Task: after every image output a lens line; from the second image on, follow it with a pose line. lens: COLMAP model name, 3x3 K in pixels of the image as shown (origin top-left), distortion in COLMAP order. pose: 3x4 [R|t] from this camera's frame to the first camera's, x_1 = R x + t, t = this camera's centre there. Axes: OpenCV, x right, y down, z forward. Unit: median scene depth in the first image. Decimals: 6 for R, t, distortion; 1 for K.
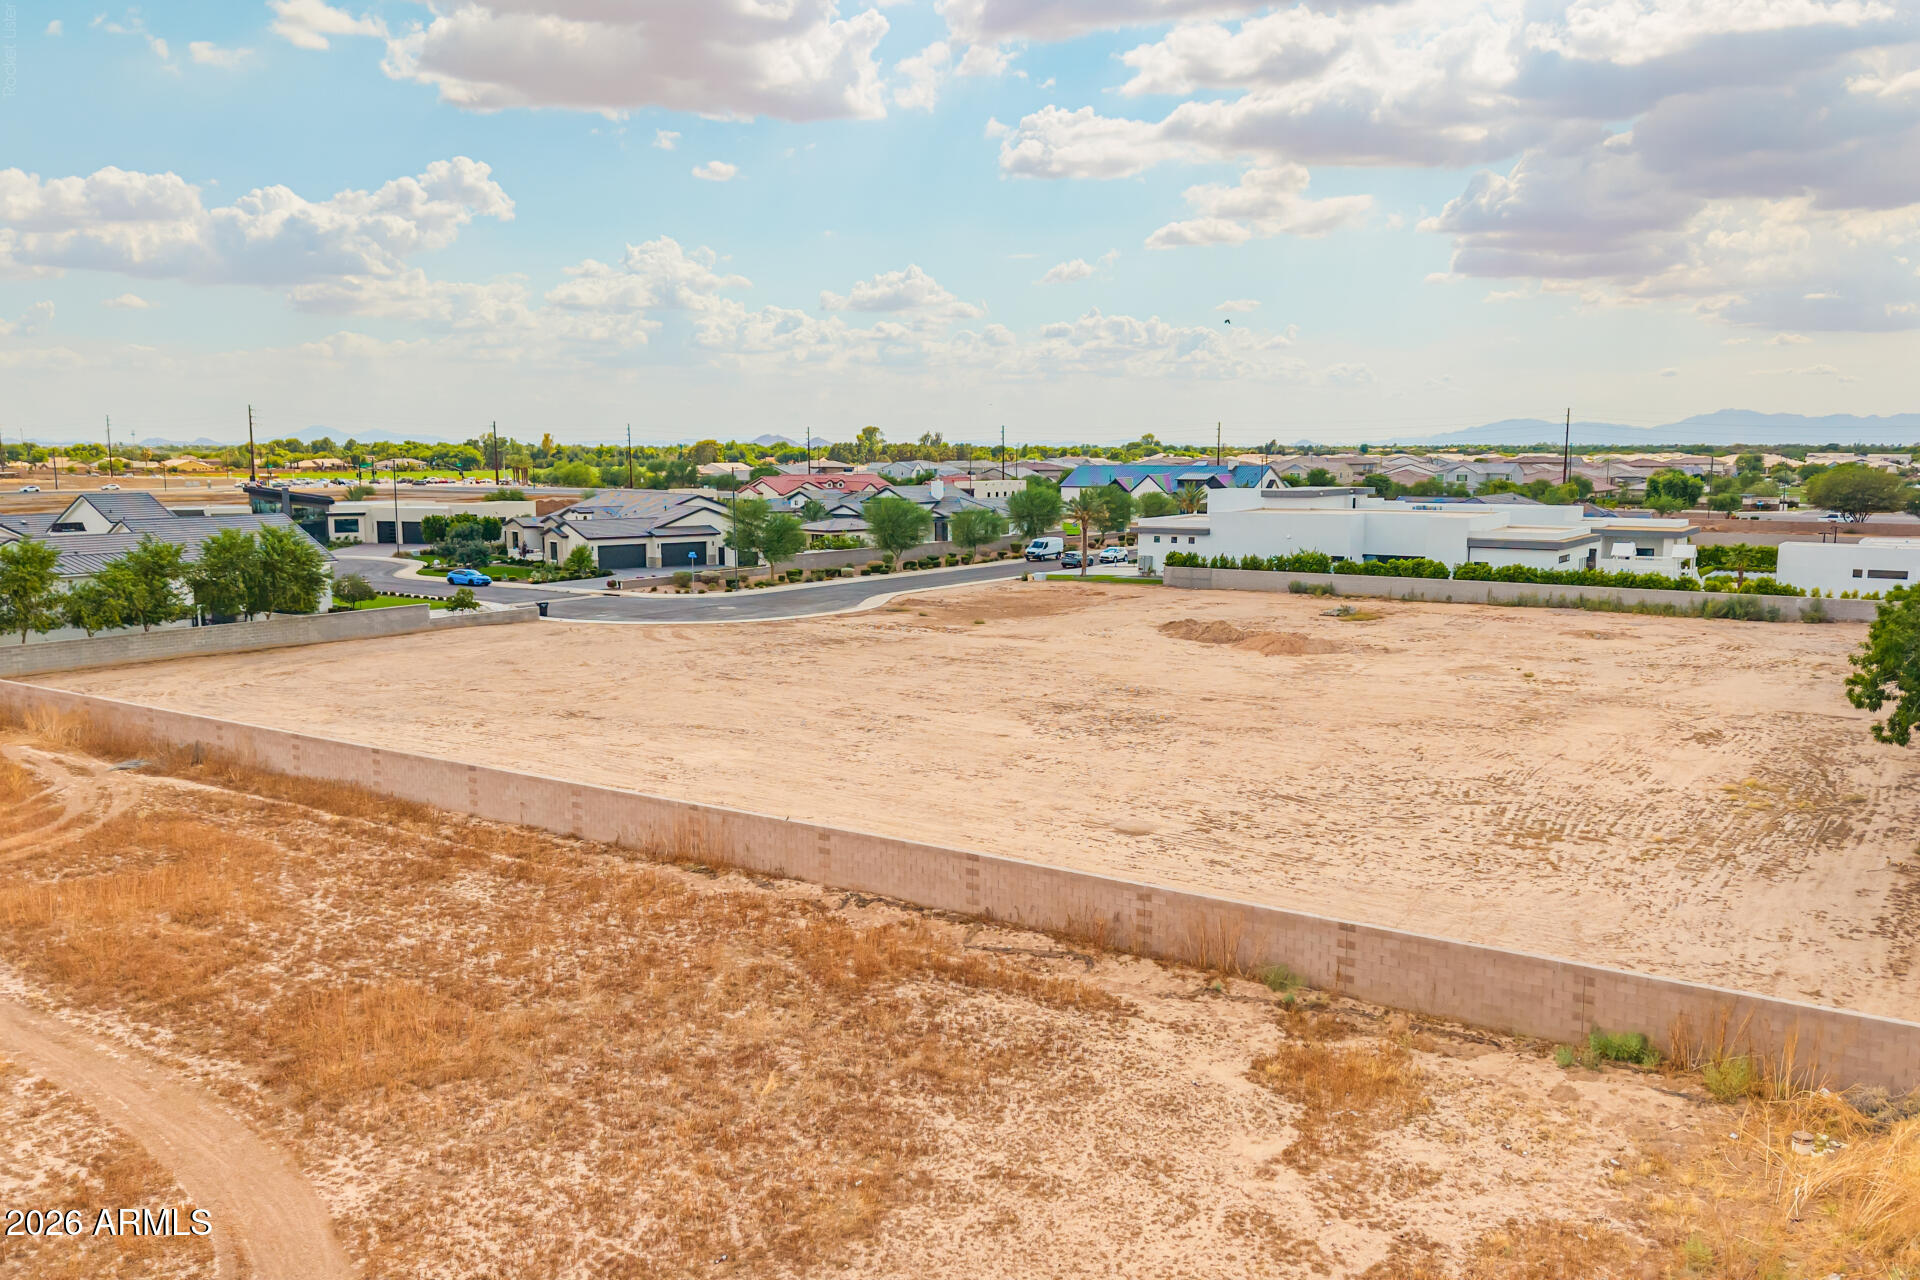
lens RADIAL K [[1505.6, 0, 951.1], [0, 1505.6, 636.8], [0, 0, 1]] dist [0.074967, -0.119728]
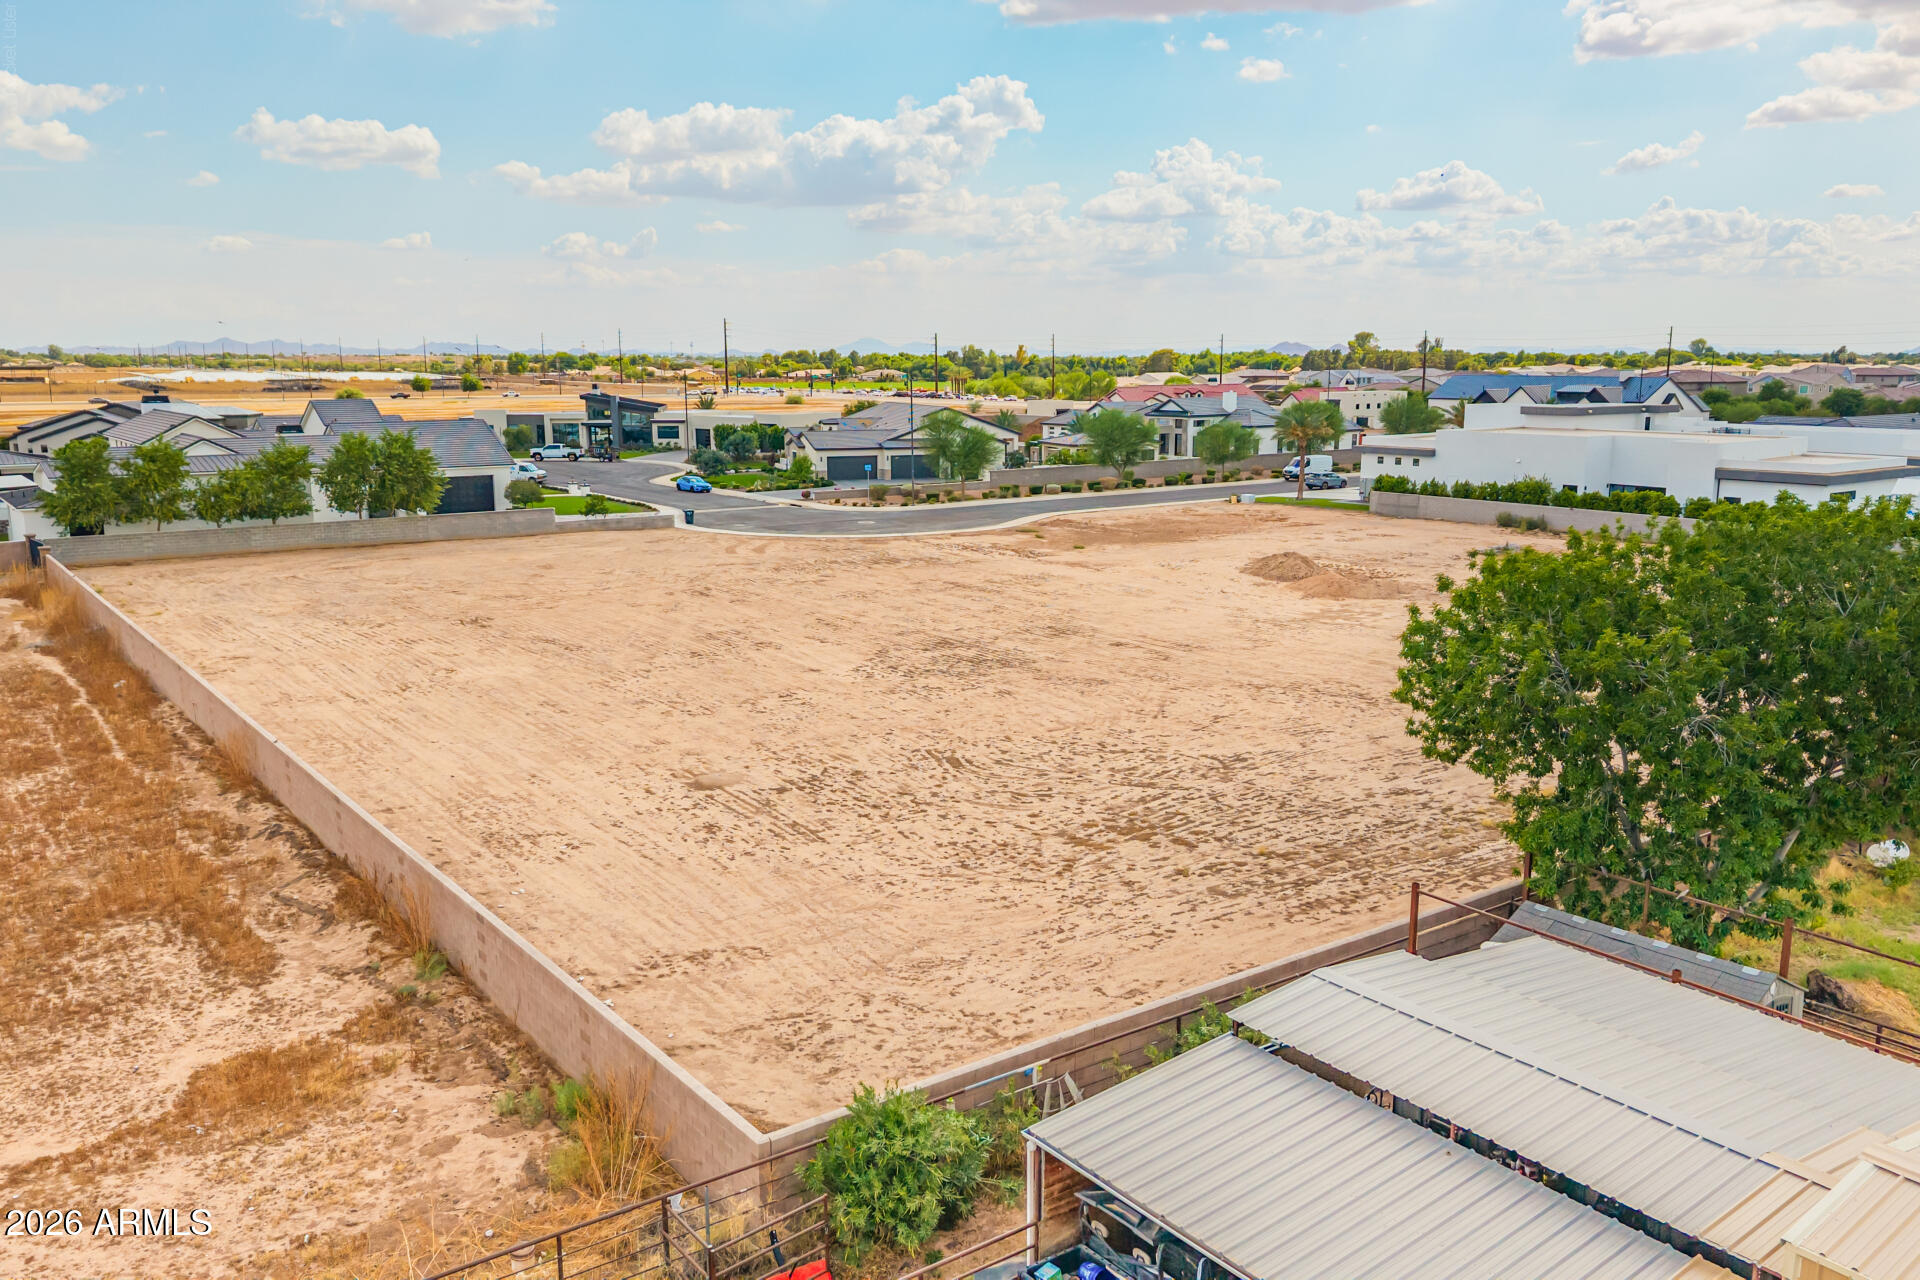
lens RADIAL K [[1491.7, 0, 950.1], [0, 1491.7, 646.2], [0, 0, 1]] dist [0.106461, -0.188603]
pose [[0.944447, 0.061167, -0.322921, 0.220747], [-0.039809, 0.996585, 0.072342, -0.010622], [0.326243, -0.055468, 0.943657, 0.077645]]
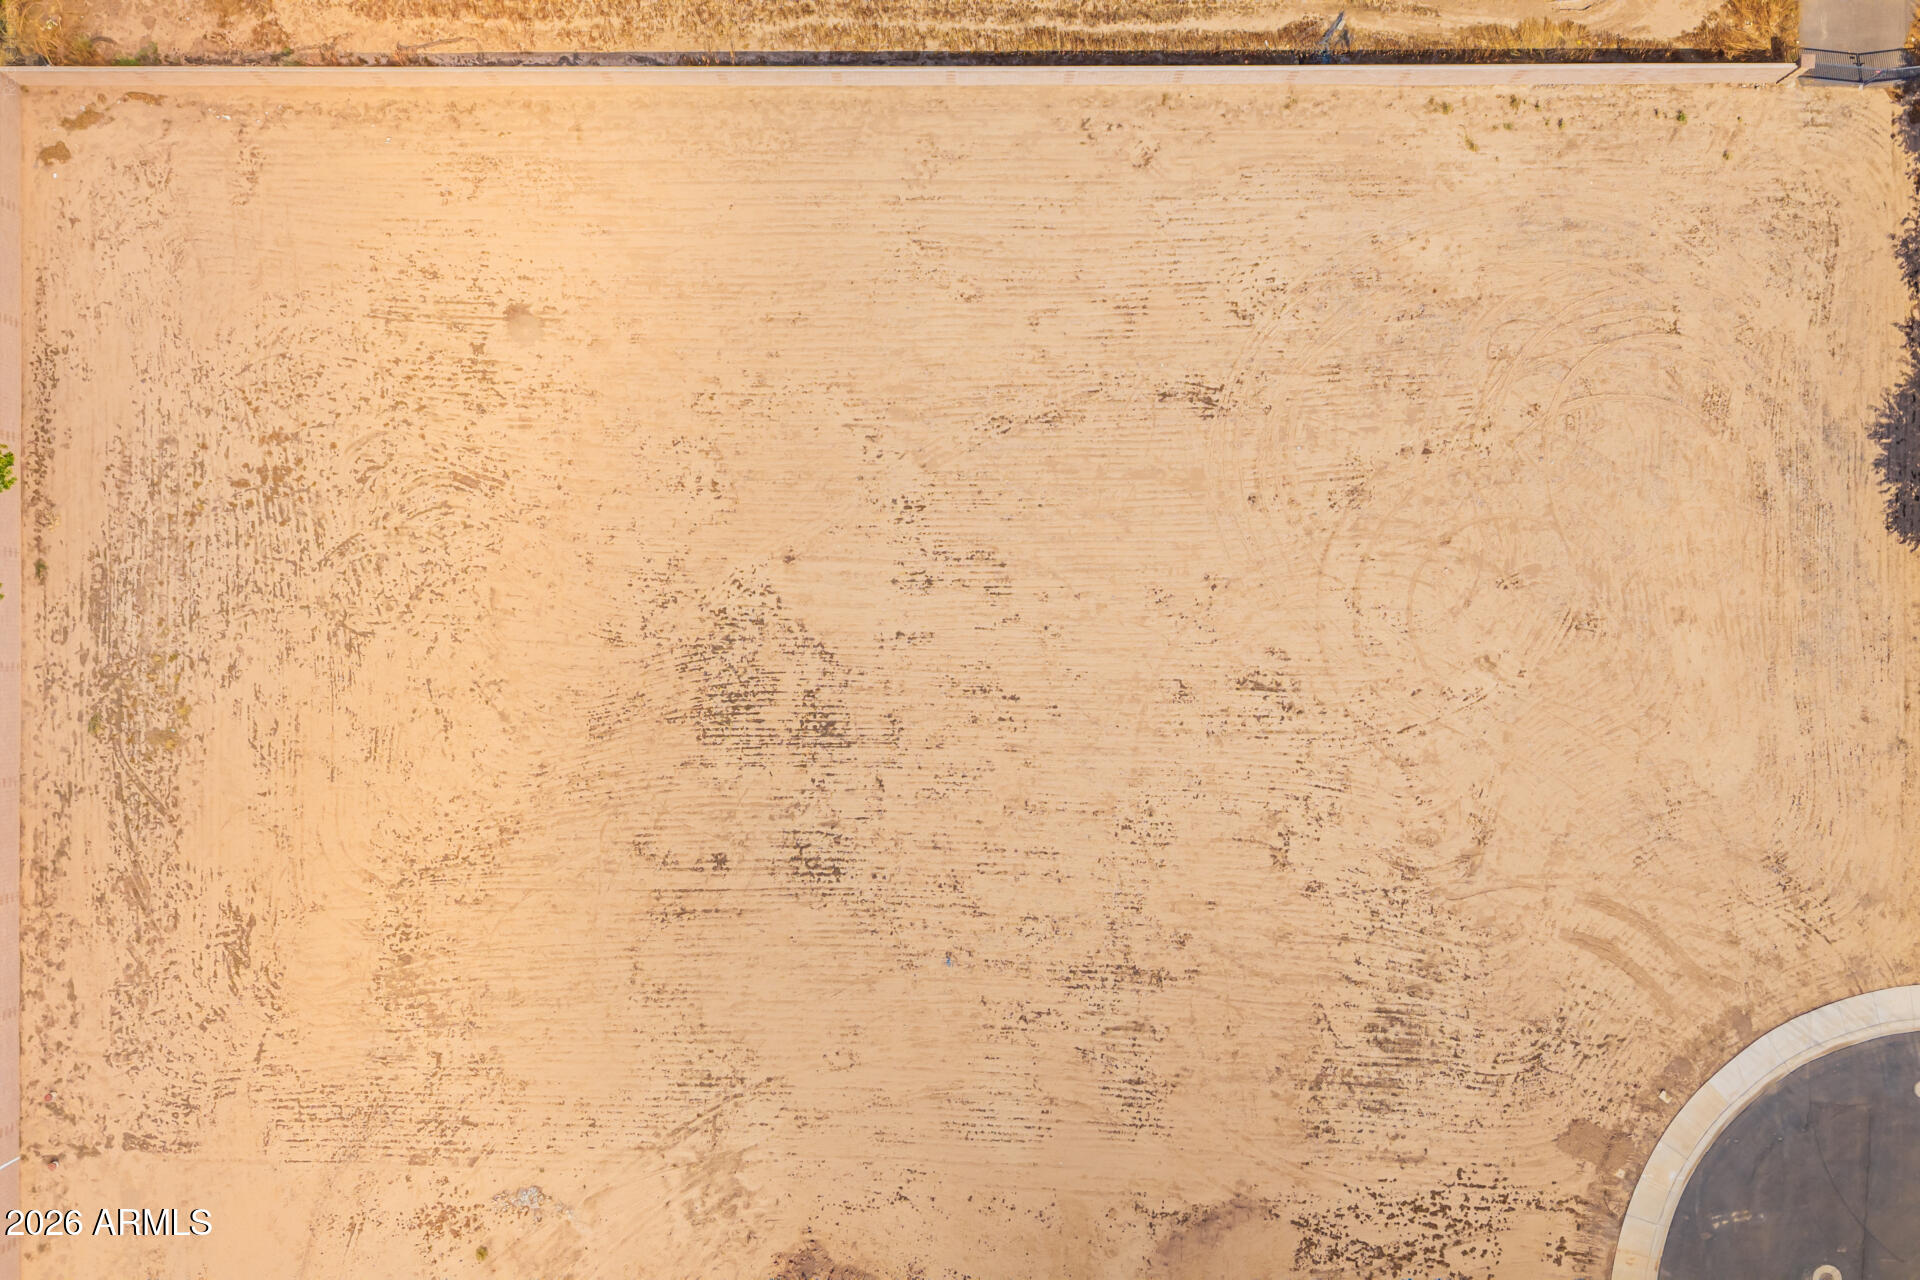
lens RADIAL K [[1491.7, 0, 950.1], [0, 1491.7, 646.2], [0, 0, 1]] dist [0.106461, -0.188603]
pose [[-0.818998, 0.573558, -0.016555, -0.002982], [-0.089096, -0.098616, 0.991129, -0.526045], [0.566837, 0.813208, 0.131868, 0.517963]]
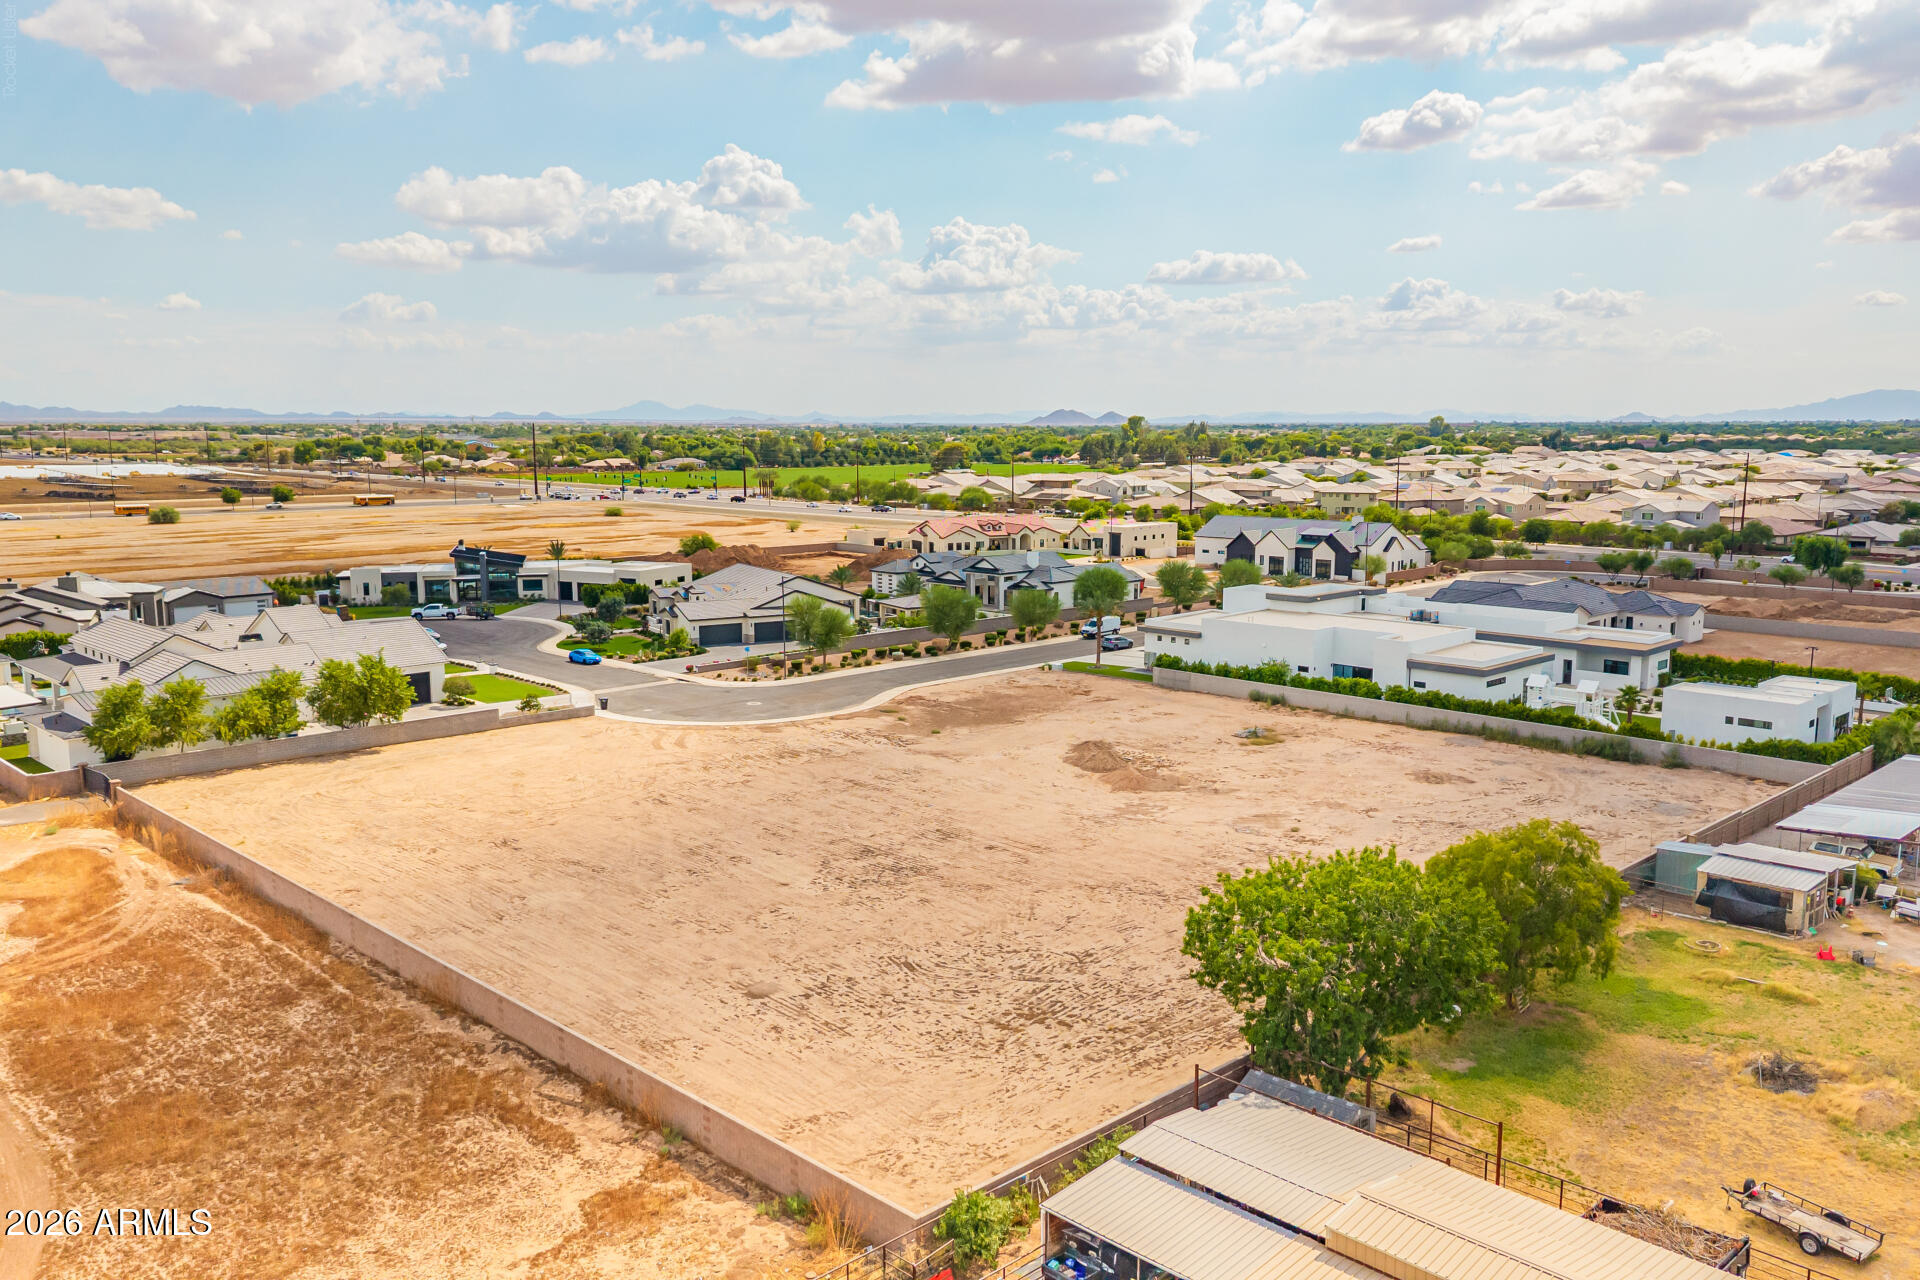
lens RADIAL K [[1491.7, 0, 950.1], [0, 1491.7, 646.2], [0, 0, 1]] dist [0.106461, -0.188603]
pose [[0.981402, 0.028348, -0.189859, 0.225482], [-0.023849, 0.999379, 0.025940, -0.097078], [0.190476, -0.020929, 0.981469, -0.143218]]
